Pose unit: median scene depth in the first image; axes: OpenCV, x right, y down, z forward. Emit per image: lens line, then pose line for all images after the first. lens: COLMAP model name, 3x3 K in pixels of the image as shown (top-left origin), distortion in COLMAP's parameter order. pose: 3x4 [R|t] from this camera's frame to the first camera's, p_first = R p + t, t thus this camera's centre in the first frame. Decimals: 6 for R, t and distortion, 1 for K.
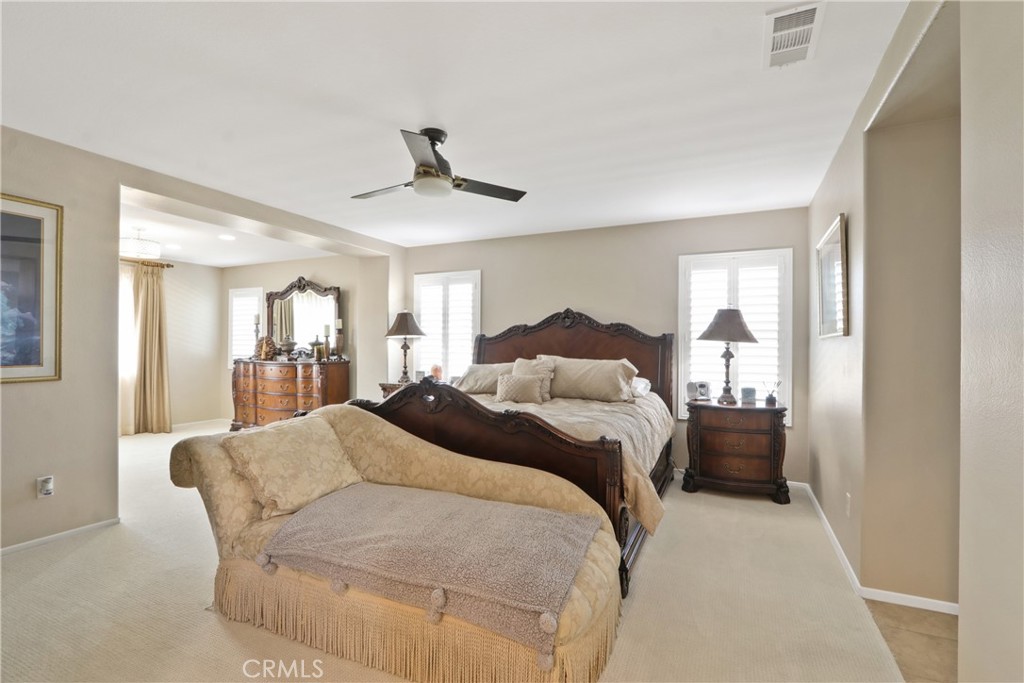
lens RADIAL K [[472.2, 0, 511.6], [0, 472.2, 345.2], [0, 0, 1]] dist [-0.011770, 0.000287]
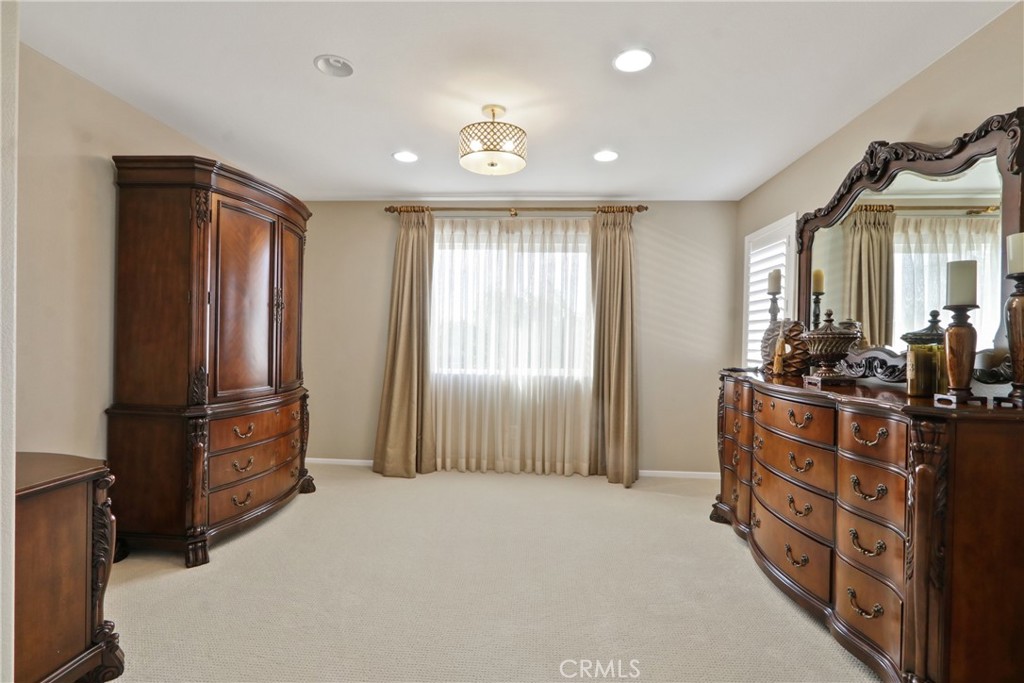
lens RADIAL K [[472.2, 0, 510.7], [0, 472.2, 341.1], [0, 0, 1]] dist [-0.011770, 0.000287]
pose [[0.370705, 0.008521, -0.928711, -0.227242], [-0.012897, 0.999909, 0.004026, 0.002026], [0.928661, 0.010486, 0.370781, 0.626758]]
